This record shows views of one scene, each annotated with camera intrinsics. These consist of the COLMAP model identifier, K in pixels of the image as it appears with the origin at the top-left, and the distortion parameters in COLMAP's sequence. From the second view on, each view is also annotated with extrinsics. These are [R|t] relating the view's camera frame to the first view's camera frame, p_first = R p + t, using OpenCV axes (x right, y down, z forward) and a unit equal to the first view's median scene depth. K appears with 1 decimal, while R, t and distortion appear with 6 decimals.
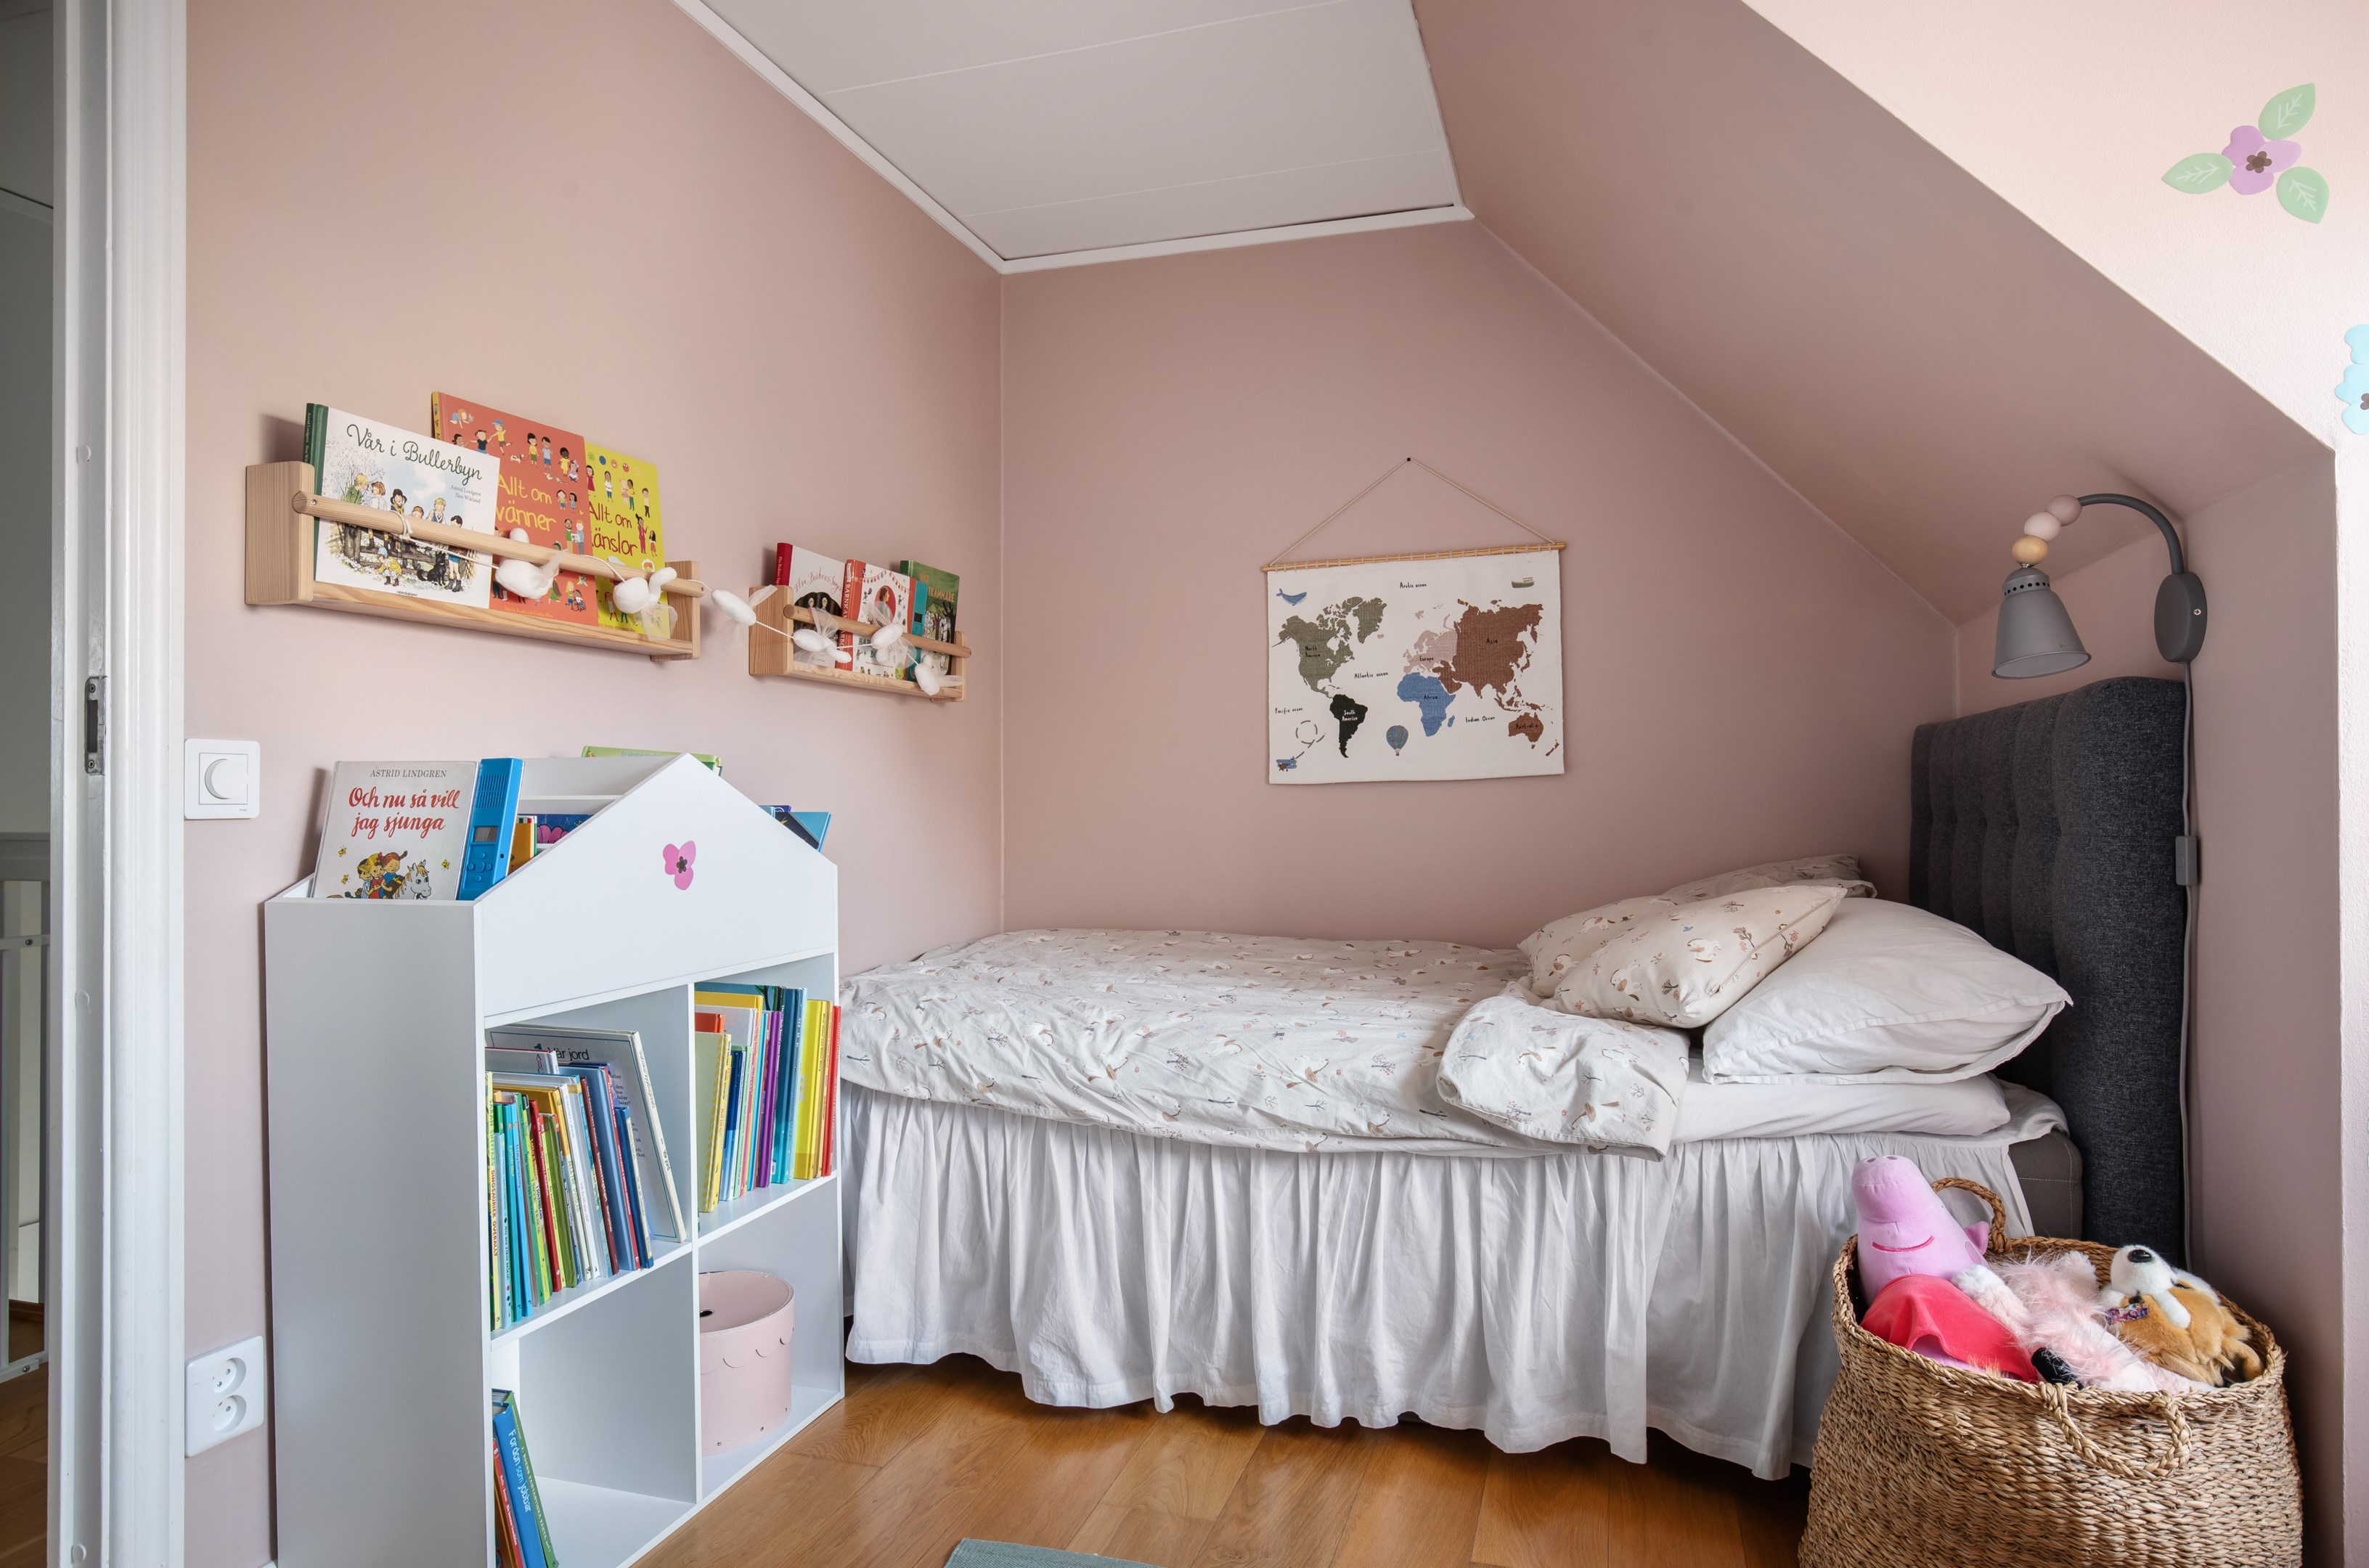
lens RADIAL K [[1378.1, 0, 1187.9], [0, 1378.1, 799.0], [0, 0, 1]] dist [-0.003546, -0.000268]
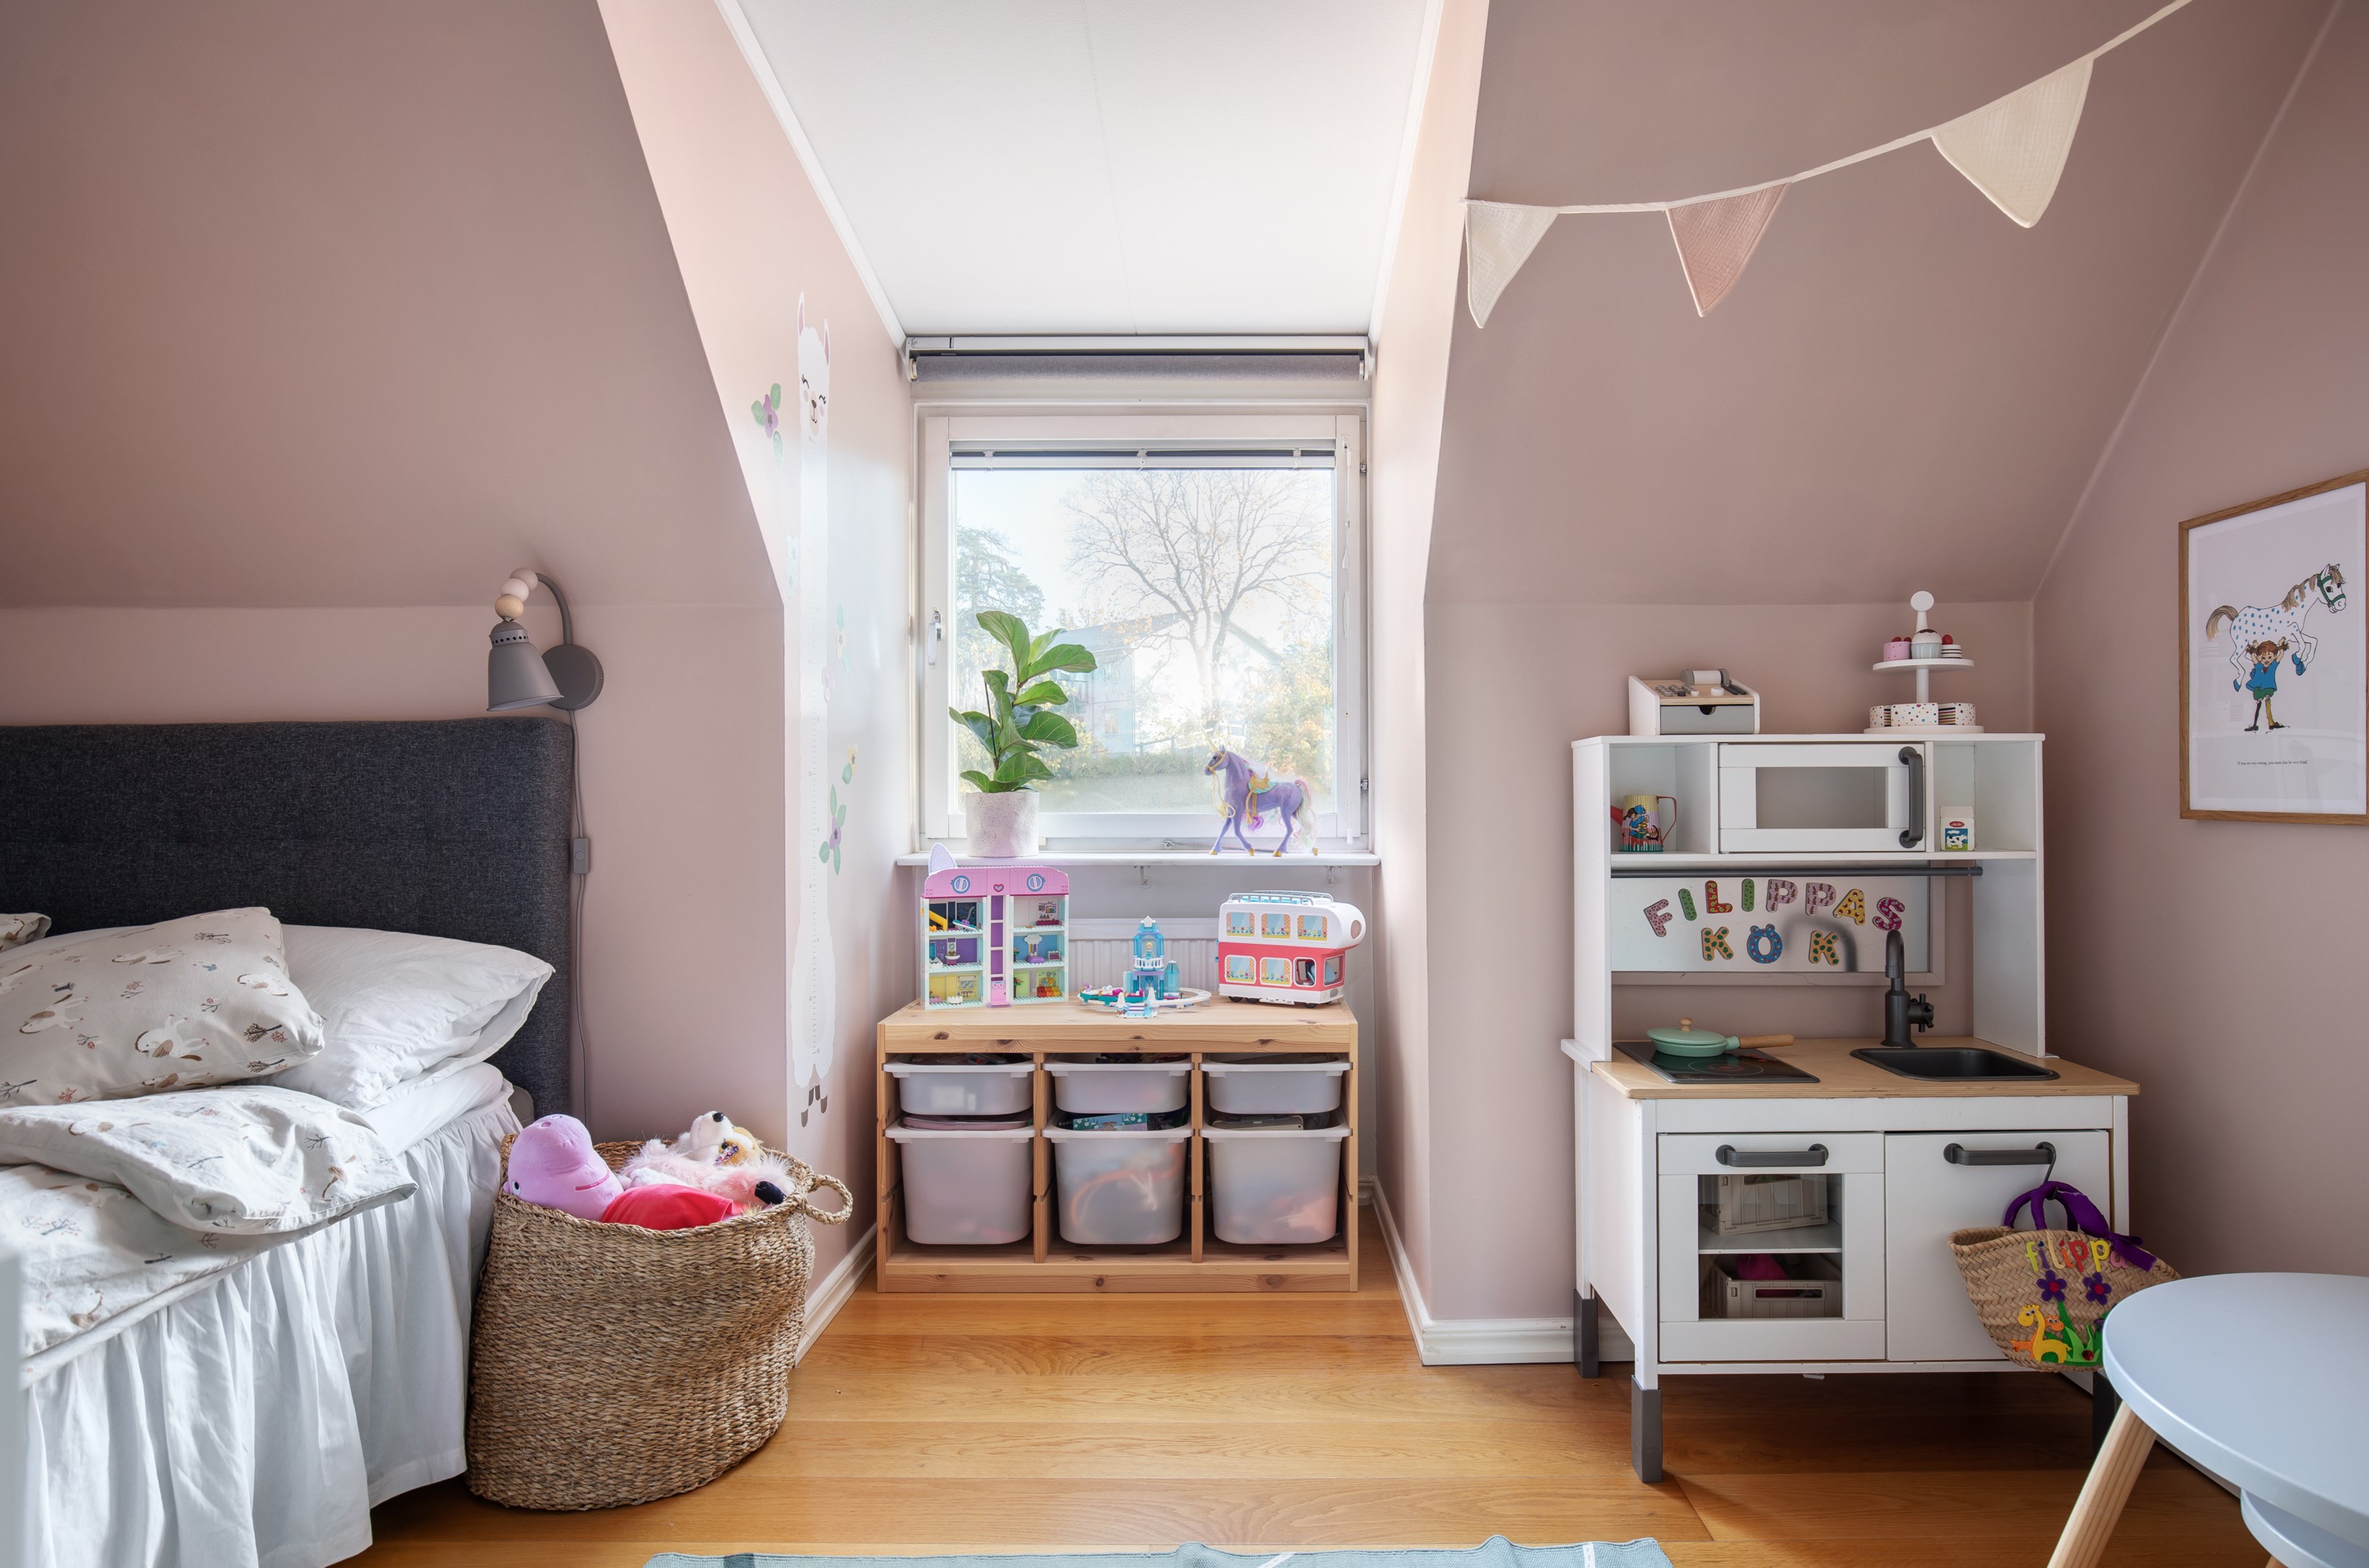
lens RADIAL K [[1384.2, 0, 1184.5], [0, 1384.2, 784.0], [0, 0, 1]] dist [-0.000597, -0.000137]
pose [[-0.292307, 0.016716, 0.956178, -0.679750], [0.006272, 0.999859, -0.015563, -0.002640], [-0.956304, 0.001448, -0.292371, 0.719641]]
